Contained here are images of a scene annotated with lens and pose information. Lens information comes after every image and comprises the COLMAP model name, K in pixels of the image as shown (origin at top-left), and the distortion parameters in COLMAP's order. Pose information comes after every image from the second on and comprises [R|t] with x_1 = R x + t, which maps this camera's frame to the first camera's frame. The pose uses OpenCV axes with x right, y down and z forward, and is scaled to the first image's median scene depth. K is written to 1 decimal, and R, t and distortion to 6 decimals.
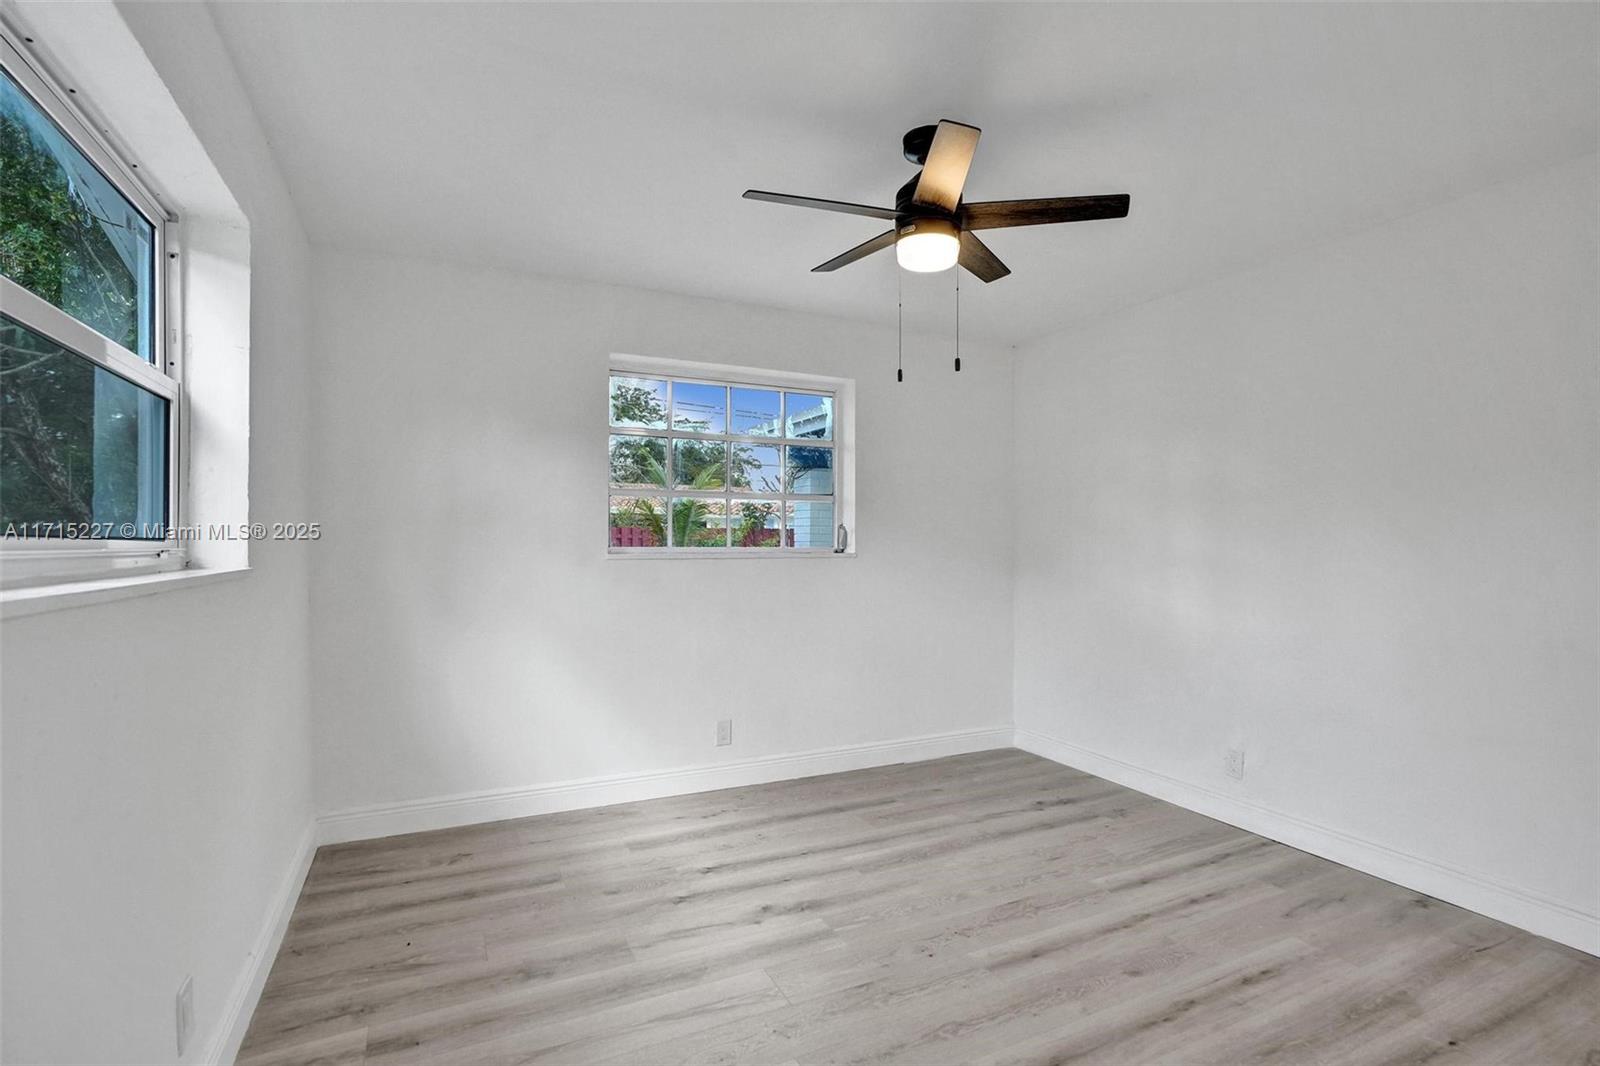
lens RADIAL K [[743.7, 0, 800.0], [0, 743.7, 533.0], [0, 0, 1]] dist [-0.094848, 0.052447]
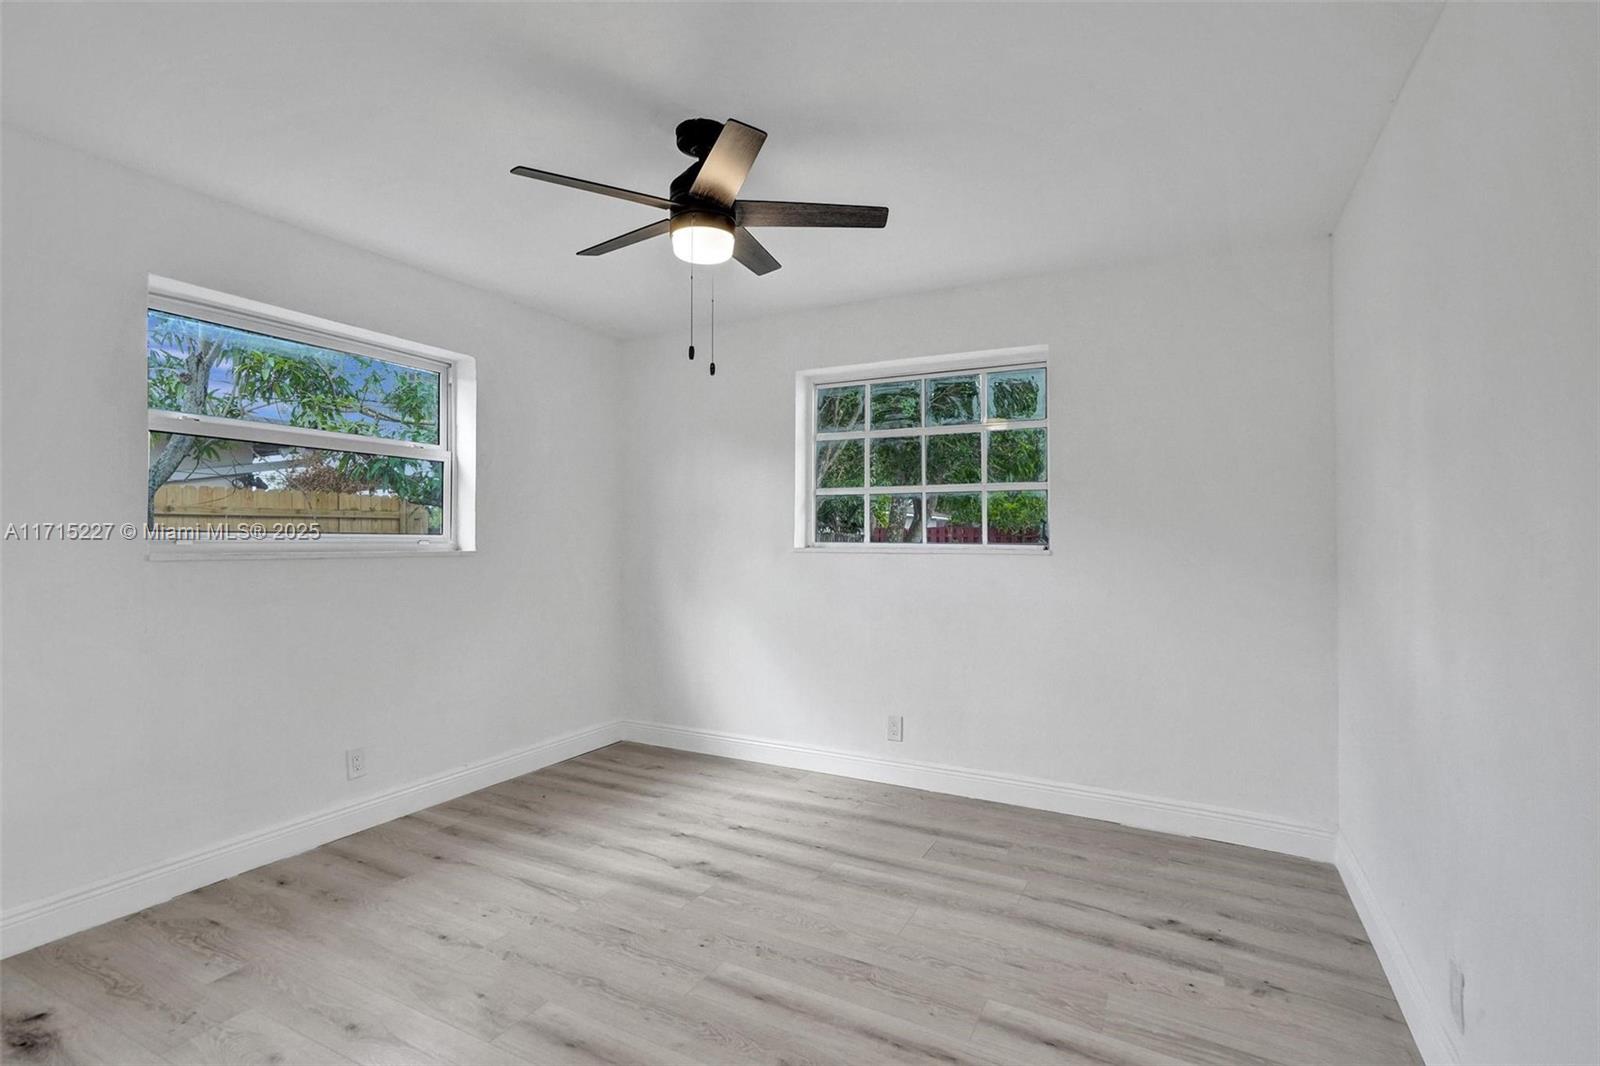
lens RADIAL K [[763.0, 0, 804.1], [0, 763.0, 535.2], [0, 0, 1]] dist [-0.050349, 0.028377]
pose [[0.609489, 0.007364, -0.792760, 0.811579], [-0.006108, 0.999971, 0.004593, 0.007476], [0.792771, 0.002043, 0.609516, 0.353711]]
